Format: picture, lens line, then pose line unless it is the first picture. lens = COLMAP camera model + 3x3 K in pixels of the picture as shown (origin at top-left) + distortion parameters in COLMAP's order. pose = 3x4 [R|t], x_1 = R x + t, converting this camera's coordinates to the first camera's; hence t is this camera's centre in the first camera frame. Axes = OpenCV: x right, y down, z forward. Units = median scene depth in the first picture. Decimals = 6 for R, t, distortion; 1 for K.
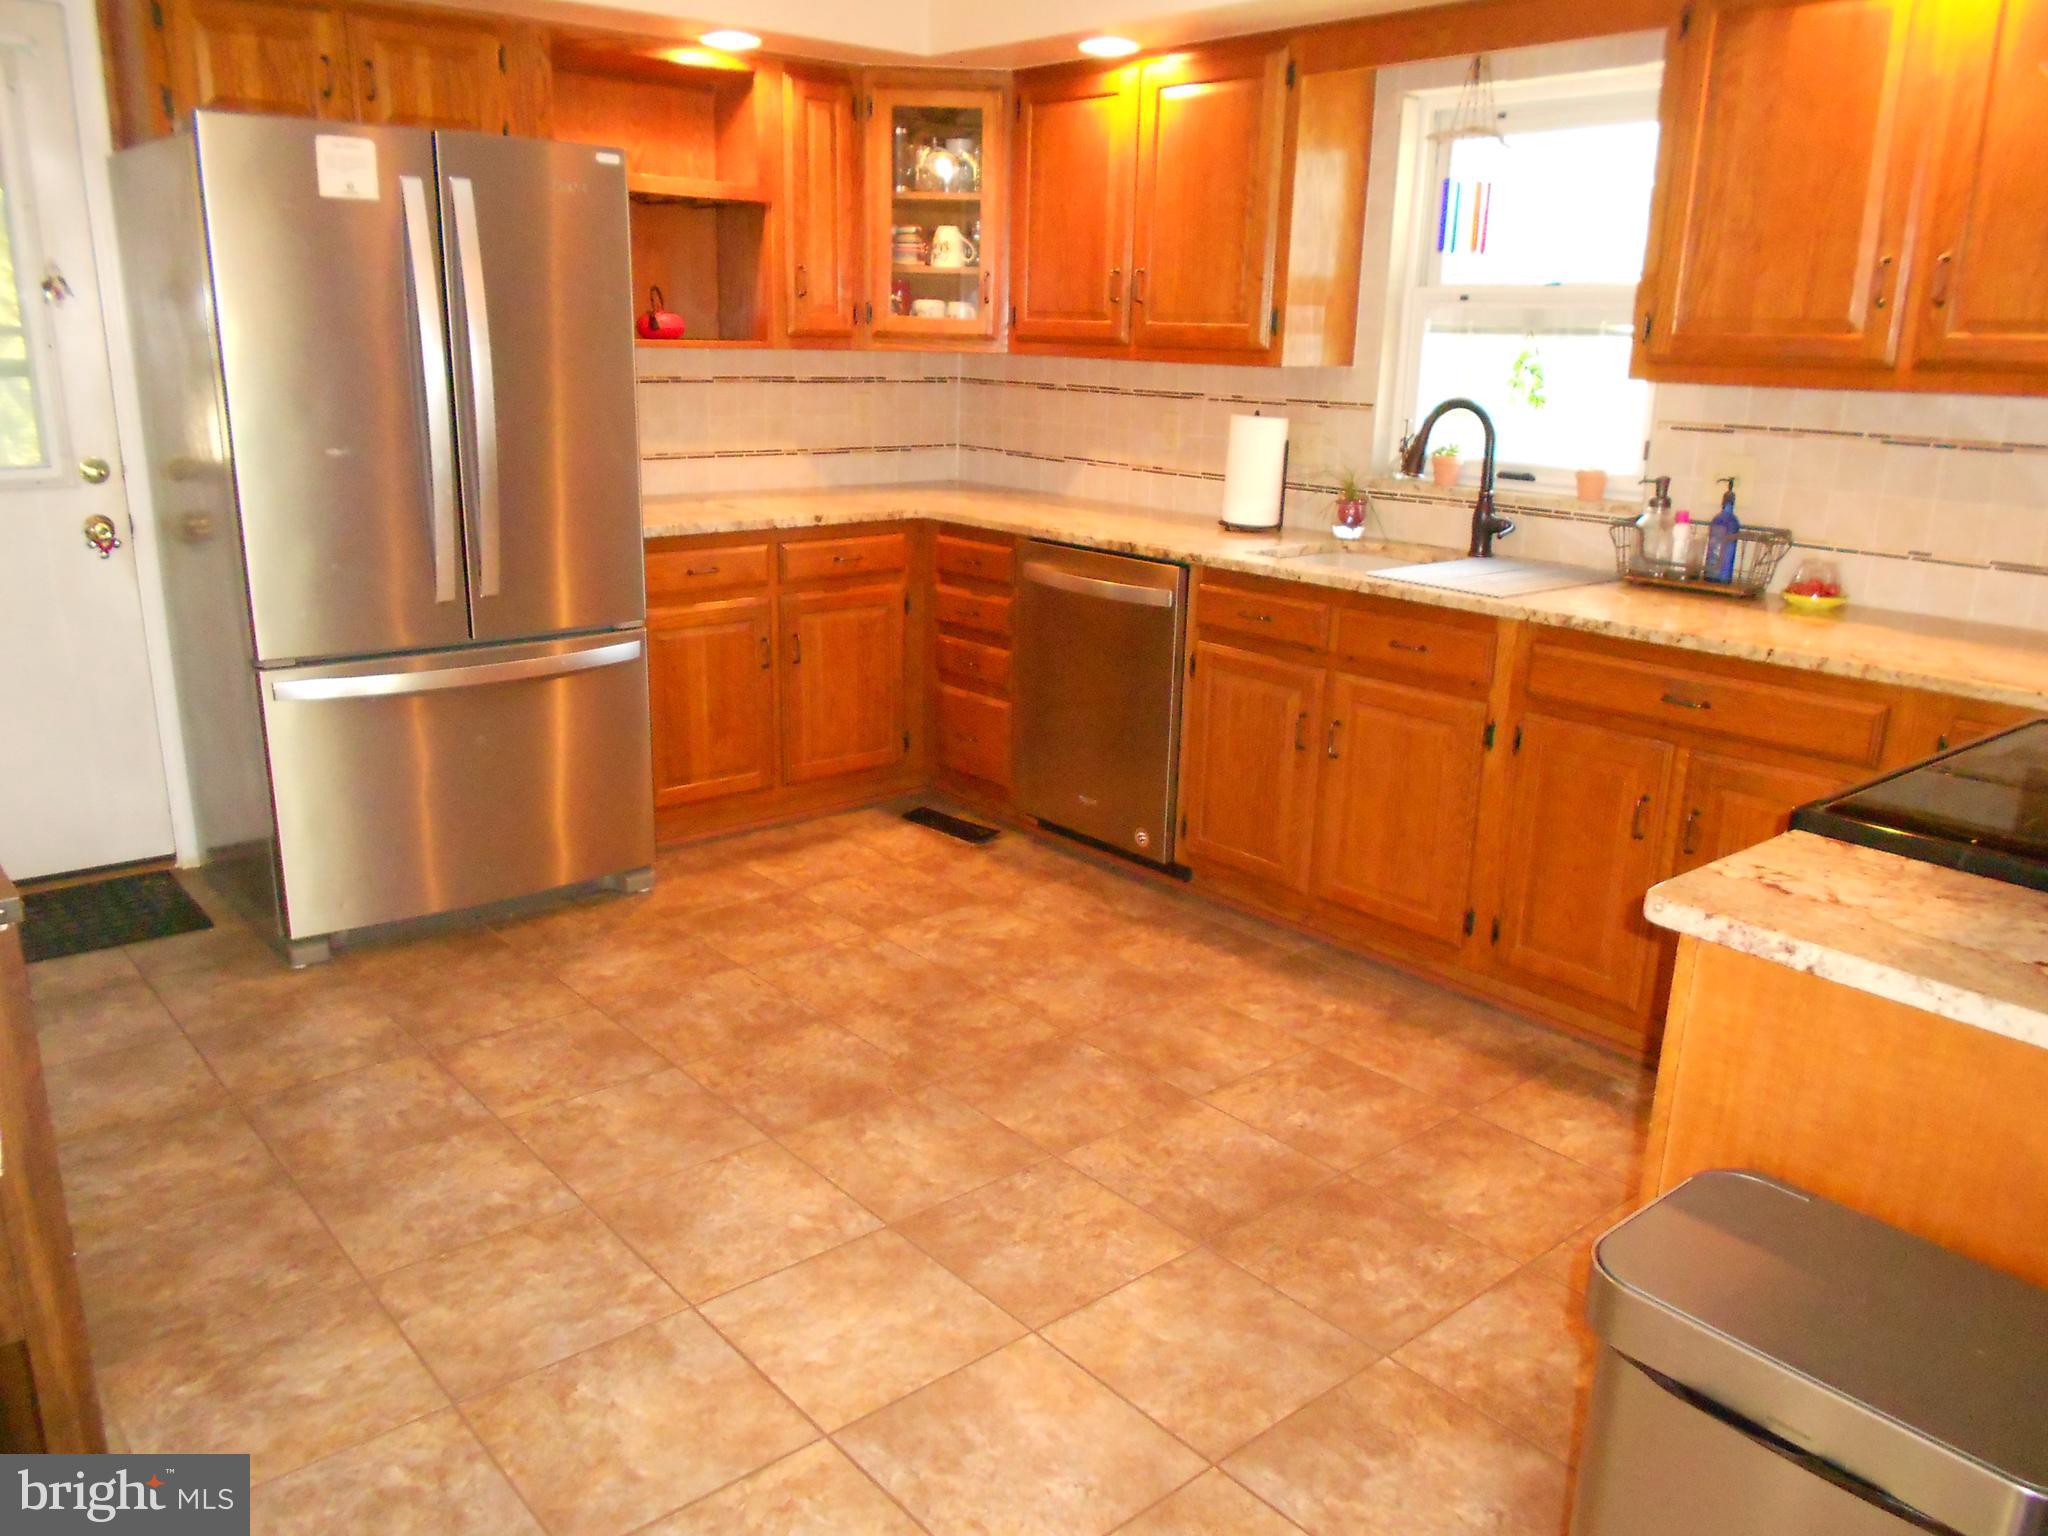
lens RADIAL K [[1565.0, 0, 1021.7], [0, 1565.0, 772.2], [0, 0, 1]] dist [-0.020826, 0.008566]
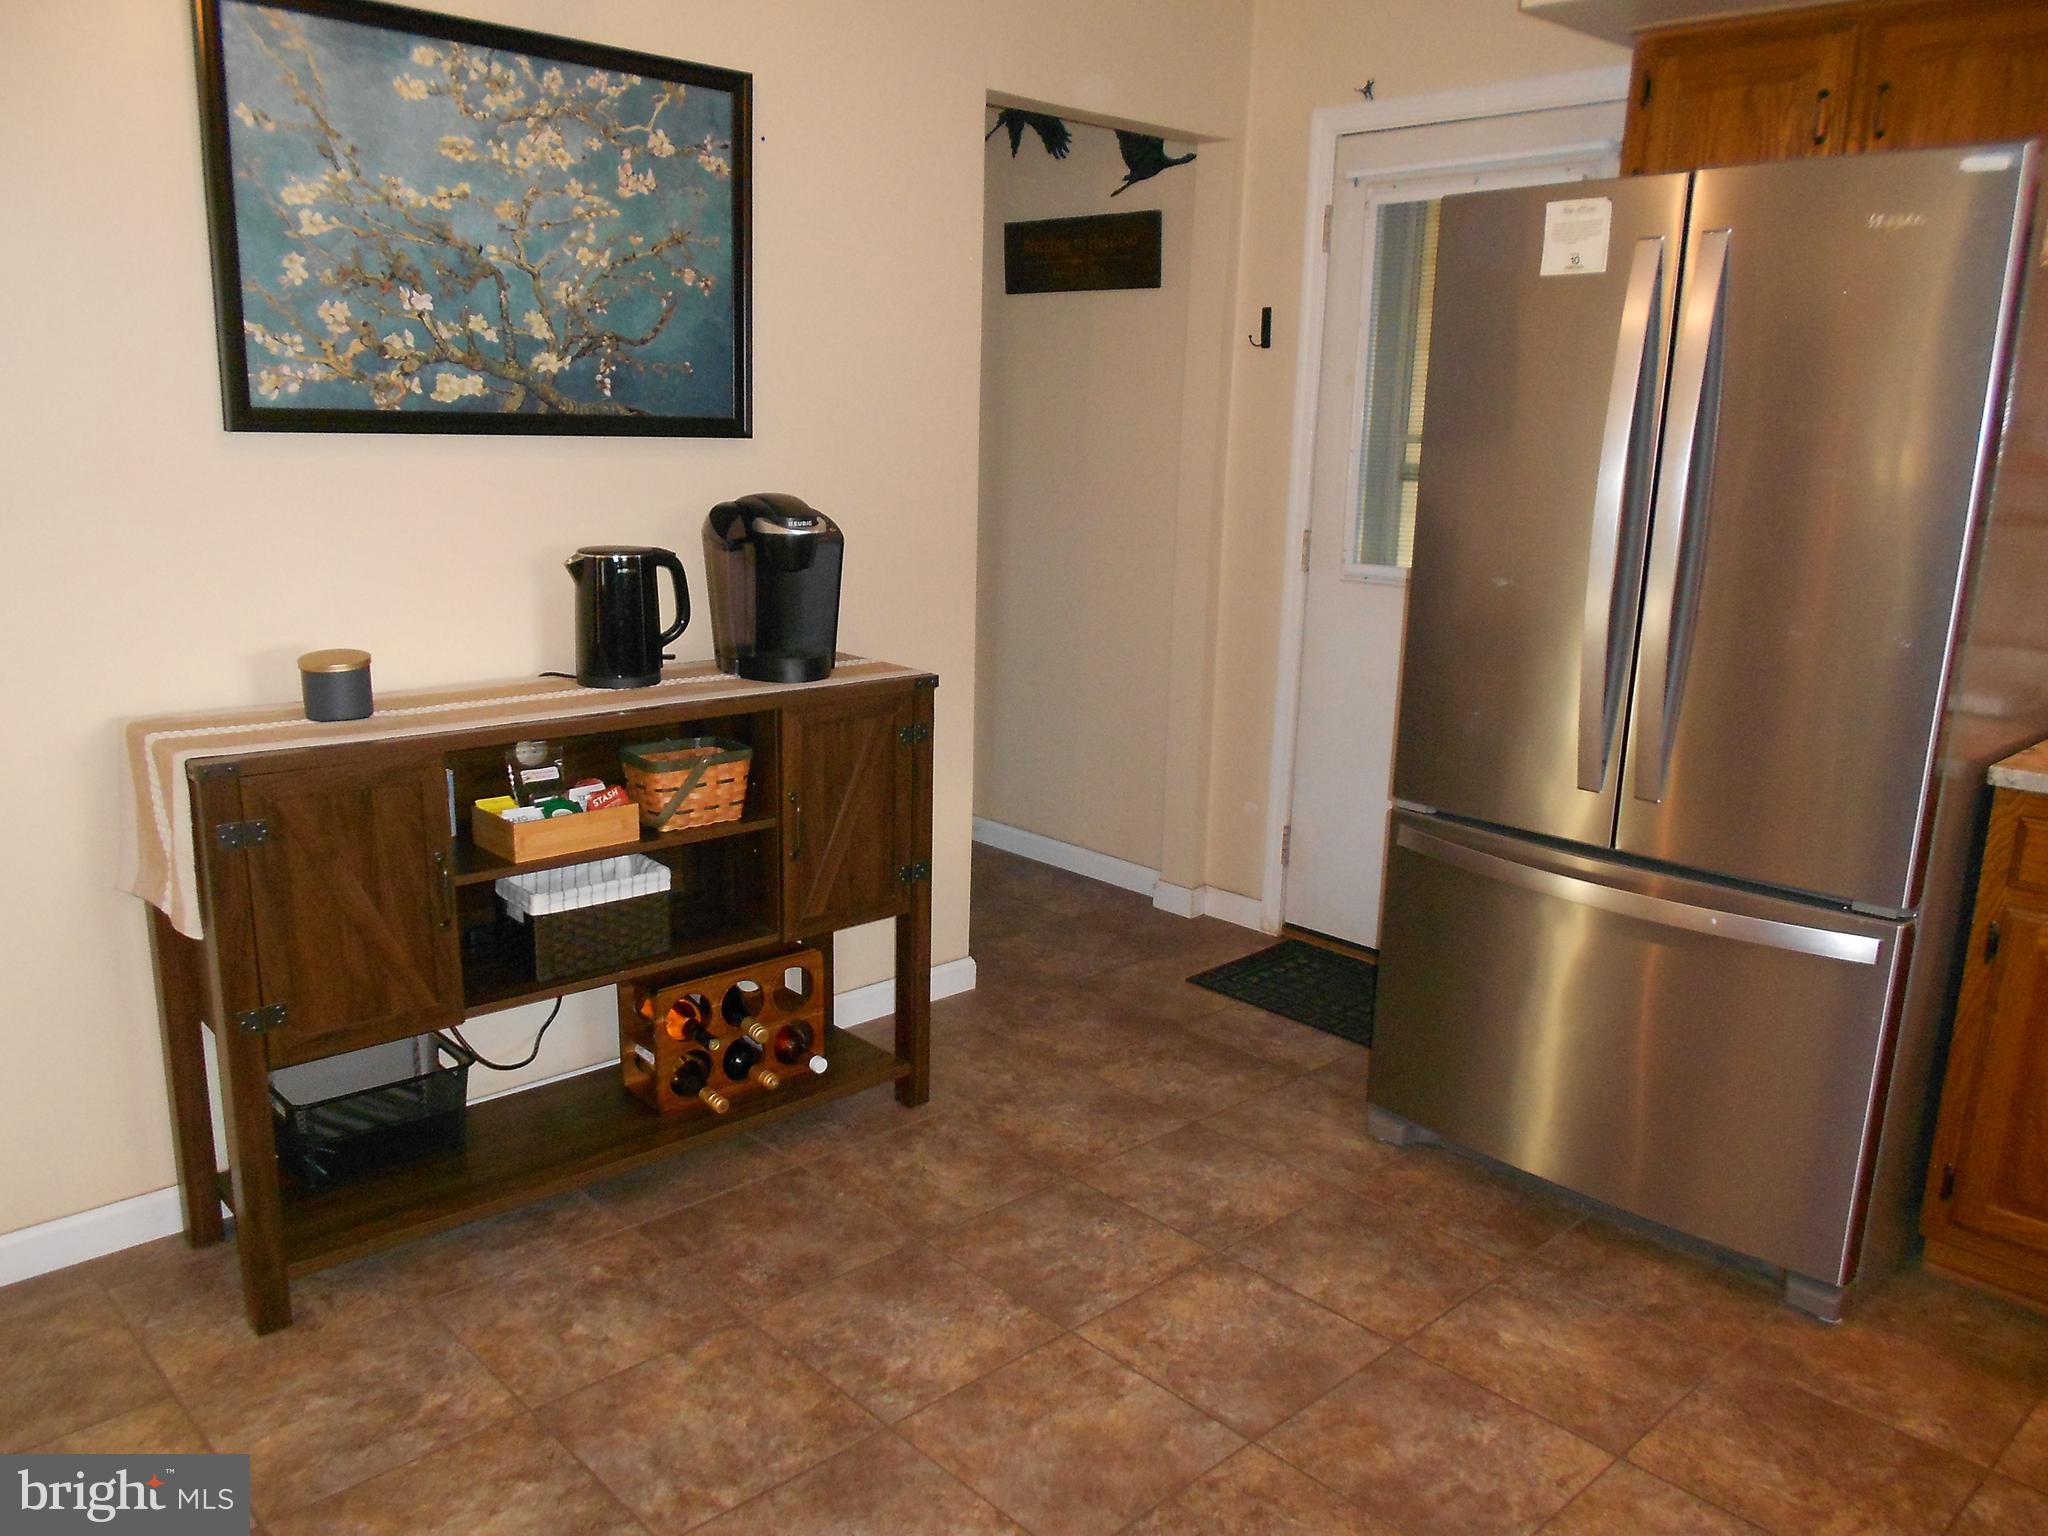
lens RADIAL K [[1565.0, 0, 1019.8], [0, 1565.0, 765.9], [0, 0, 1]] dist [-0.020826, 0.008566]
pose [[0.055047, 0.198363, -0.978582, 0.421312], [-0.294654, 0.939648, 0.173896, -0.200048], [0.954017, 0.278770, 0.110174, 0.762434]]
